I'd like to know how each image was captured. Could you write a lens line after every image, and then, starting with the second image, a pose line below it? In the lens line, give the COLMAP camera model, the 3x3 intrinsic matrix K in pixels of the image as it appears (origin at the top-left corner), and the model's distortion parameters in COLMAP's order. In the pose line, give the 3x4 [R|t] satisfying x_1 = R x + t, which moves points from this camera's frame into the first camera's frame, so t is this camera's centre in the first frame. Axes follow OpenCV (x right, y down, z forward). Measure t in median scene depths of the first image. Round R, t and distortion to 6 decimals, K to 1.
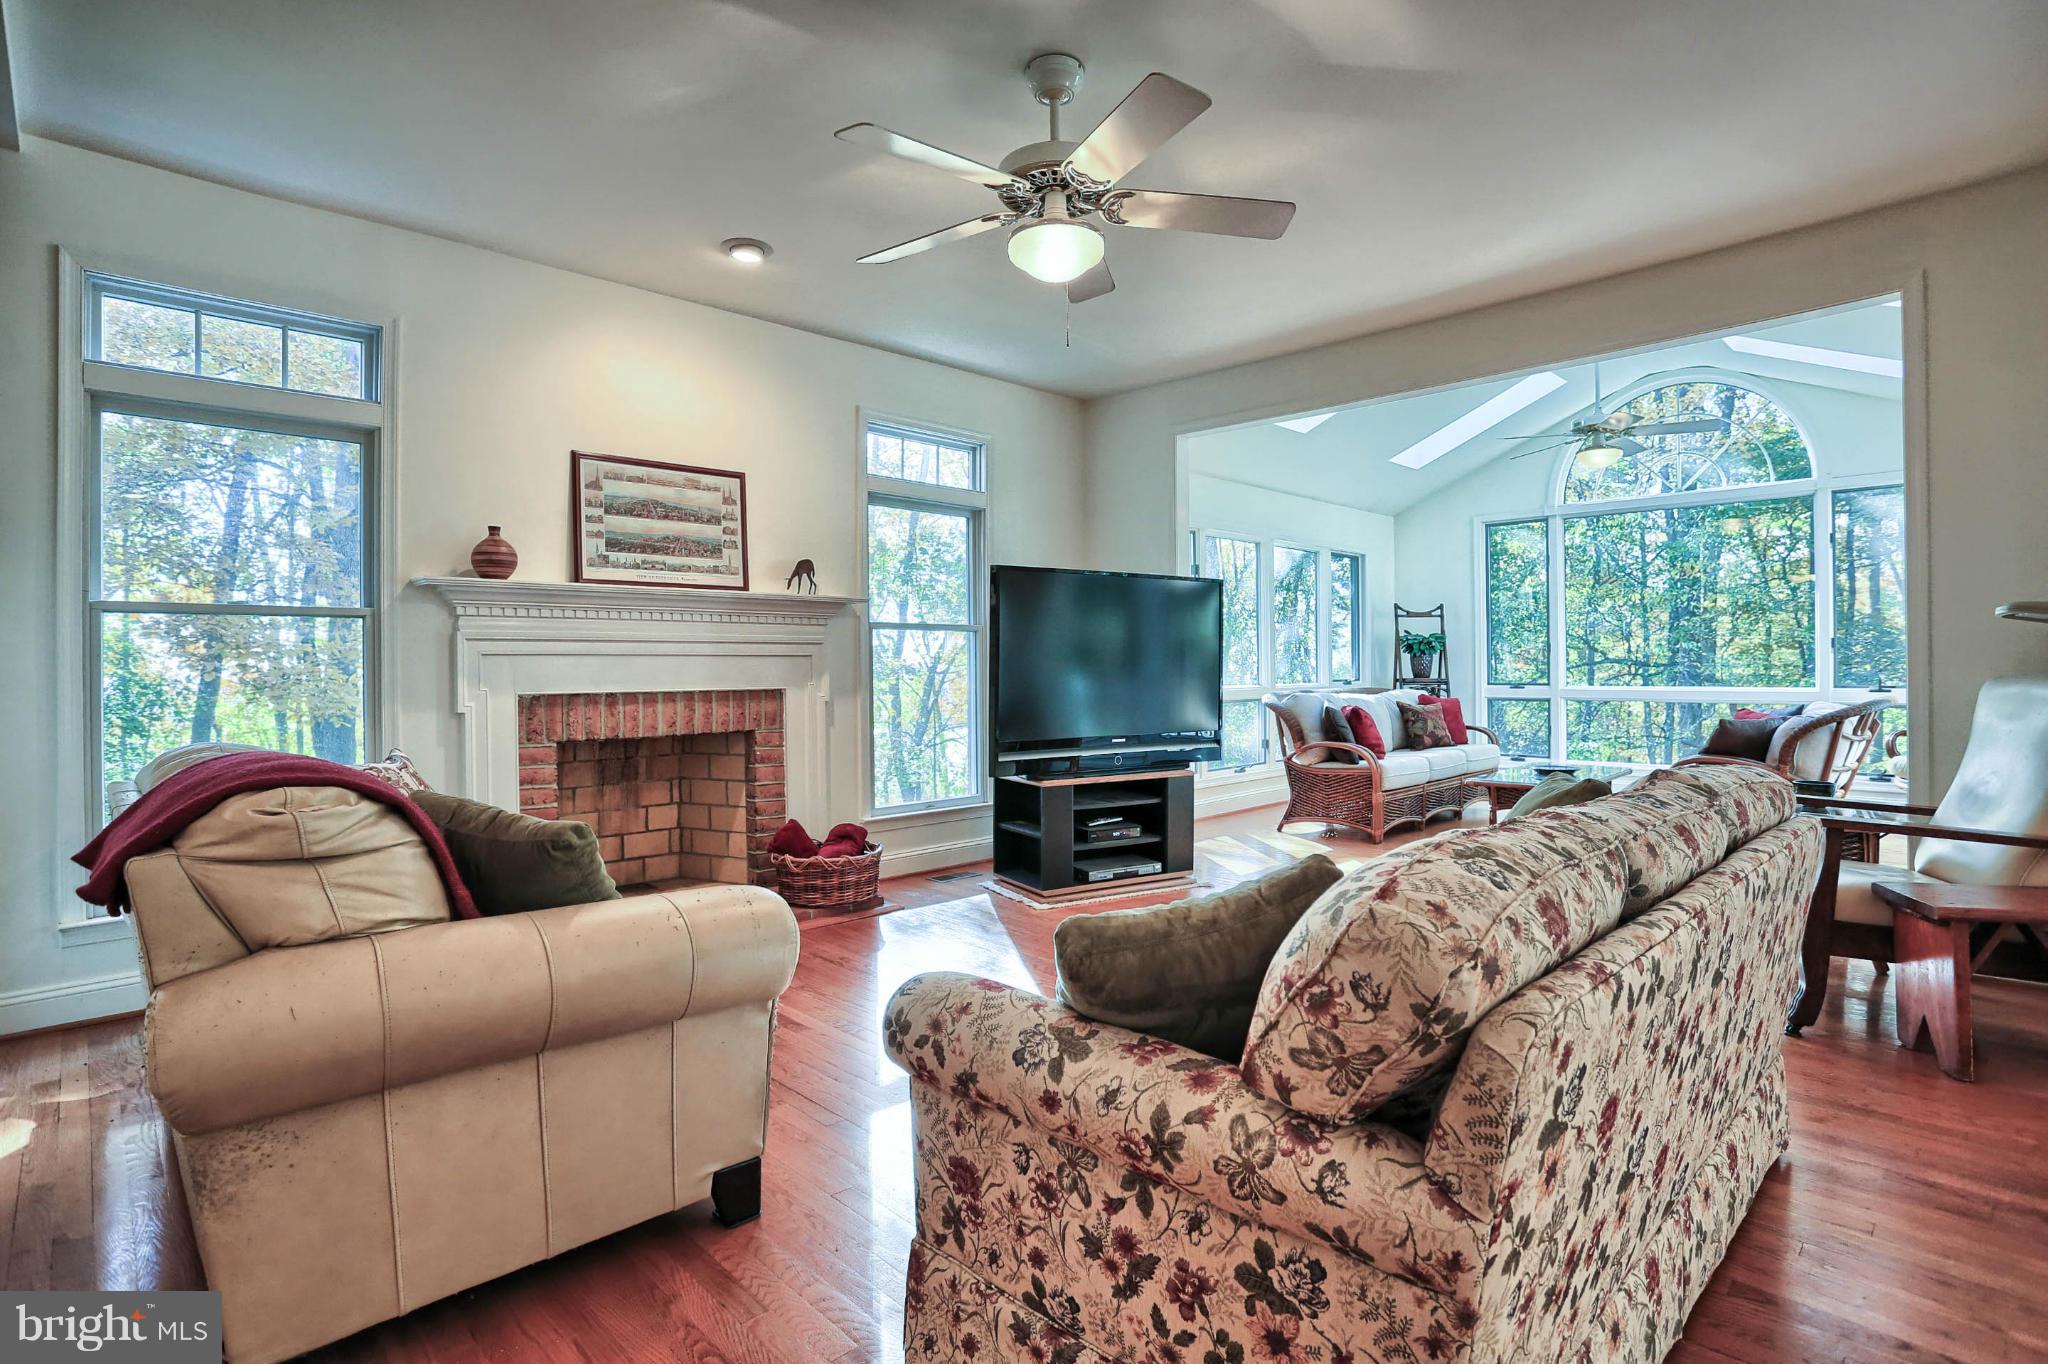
lens RADIAL K [[1009.5, 0, 1022.3], [0, 1009.5, 676.5], [0, 0, 1]] dist [-0.079909, 0.030376]
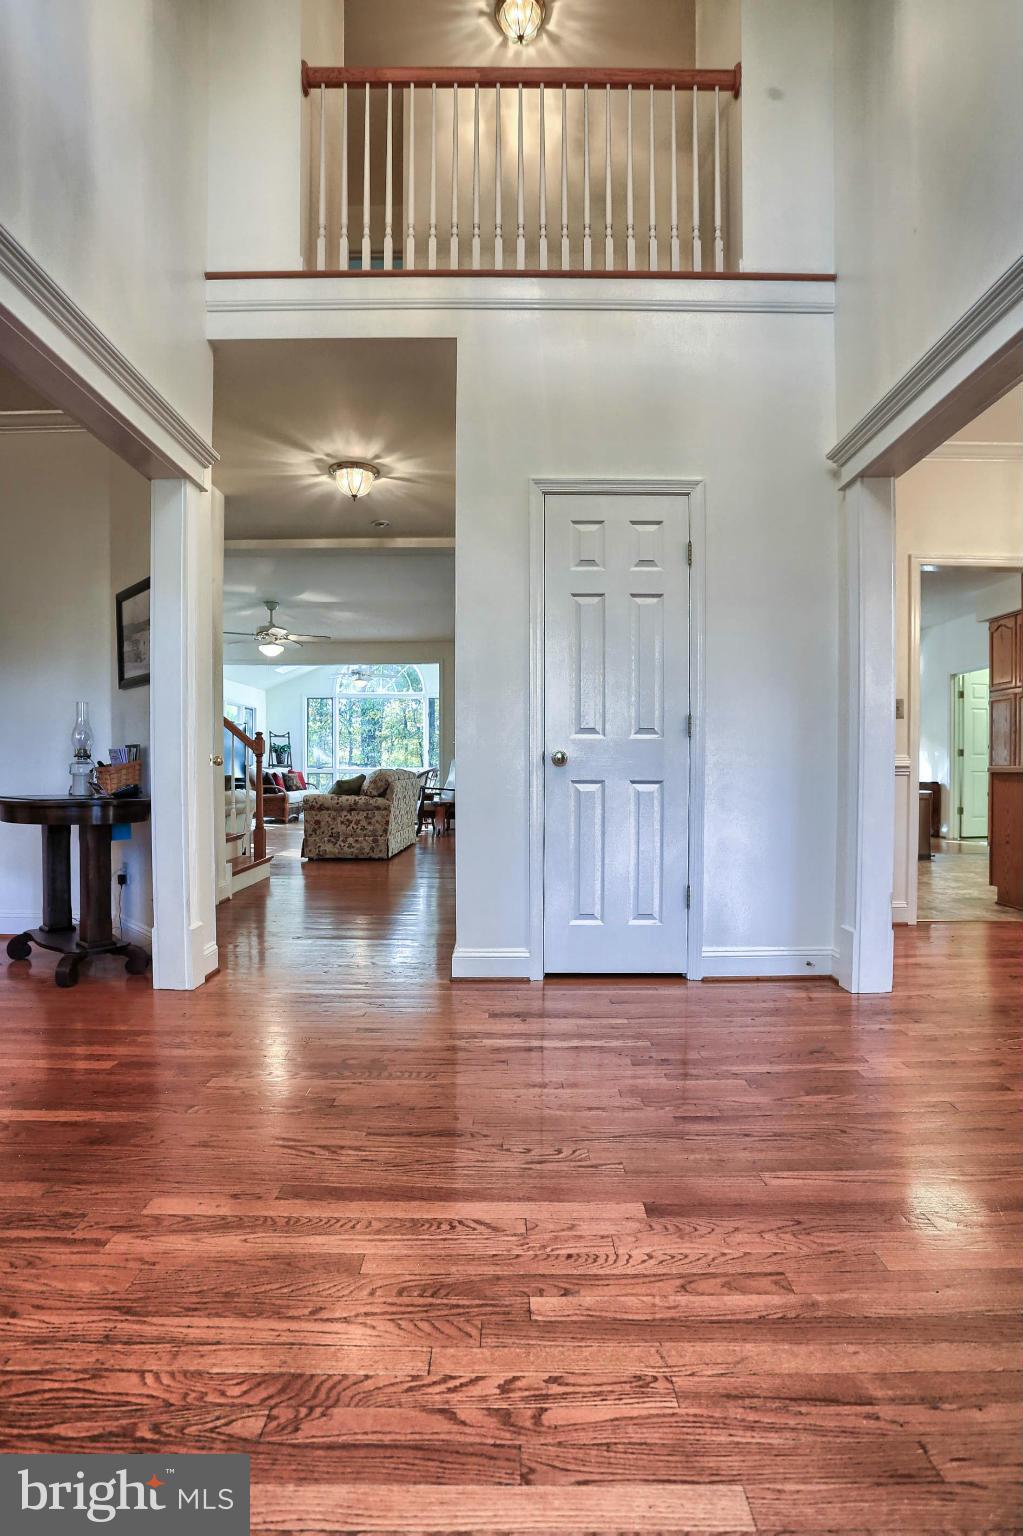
lens RADIAL K [[757.1, 0, 516.0], [0, 757.1, 777.4], [0, 0, 1]] dist [-0.079909, 0.030376]
pose [[0.697078, 0.006952, 0.716962, -2.527055], [-0.007397, 0.999970, -0.002504, 0.179682], [-0.716957, -0.003558, 0.697108, -3.212758]]
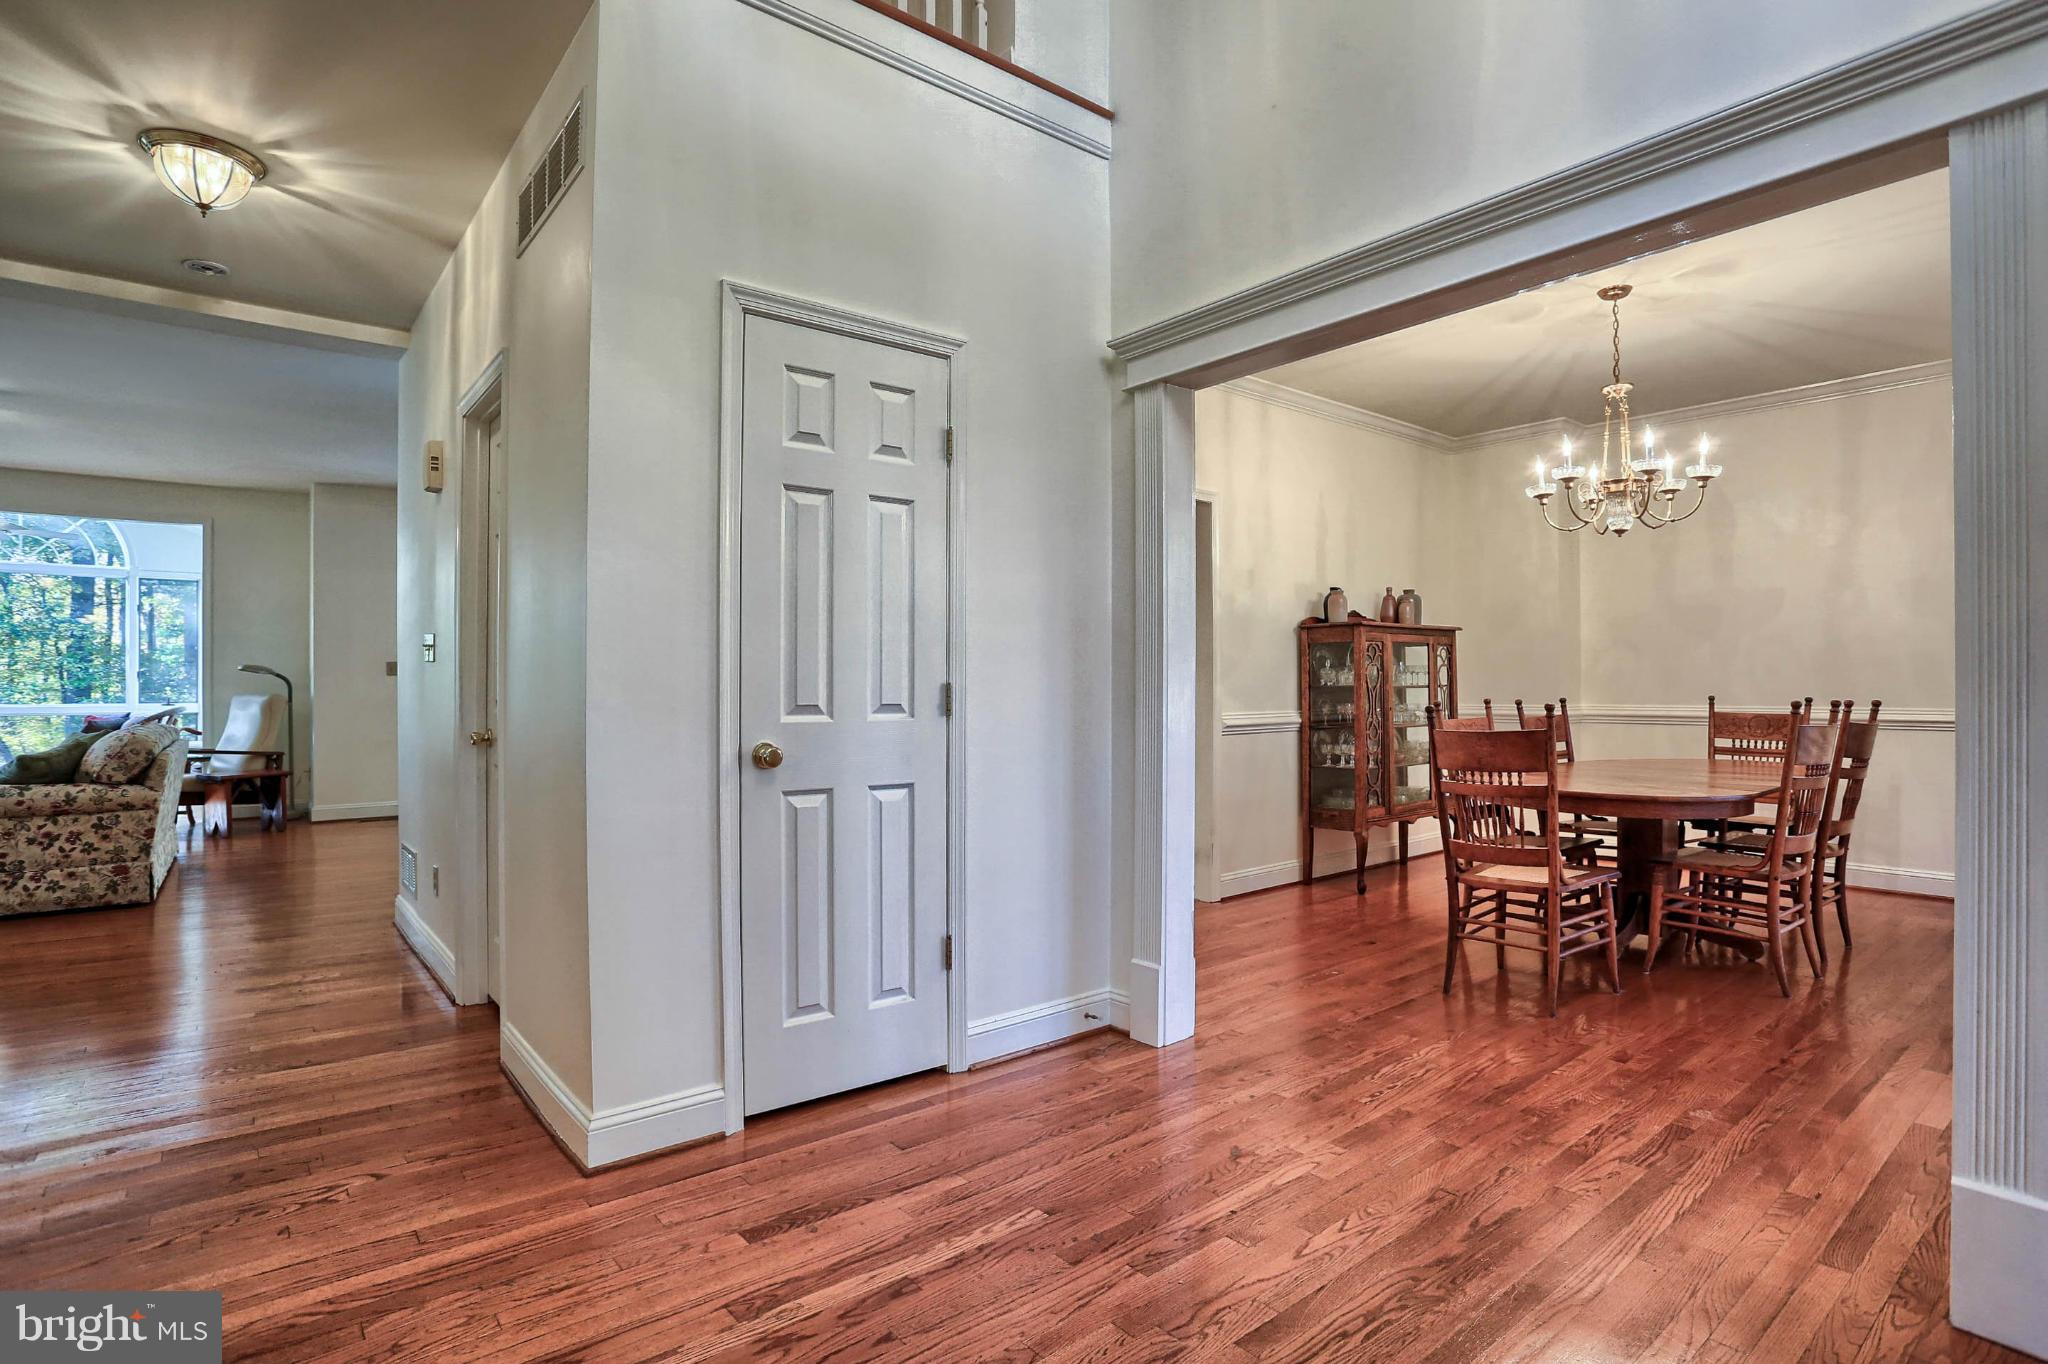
lens RADIAL K [[1009.5, 0, 1022.3], [0, 1009.5, 676.5], [0, 0, 1]] dist [-0.079909, 0.030376]
pose [[0.093200, 0.021569, 0.995414, -2.562998], [0.006199, 0.999733, -0.022243, 0.038808], [-0.995628, 0.008244, 0.093042, -2.474071]]
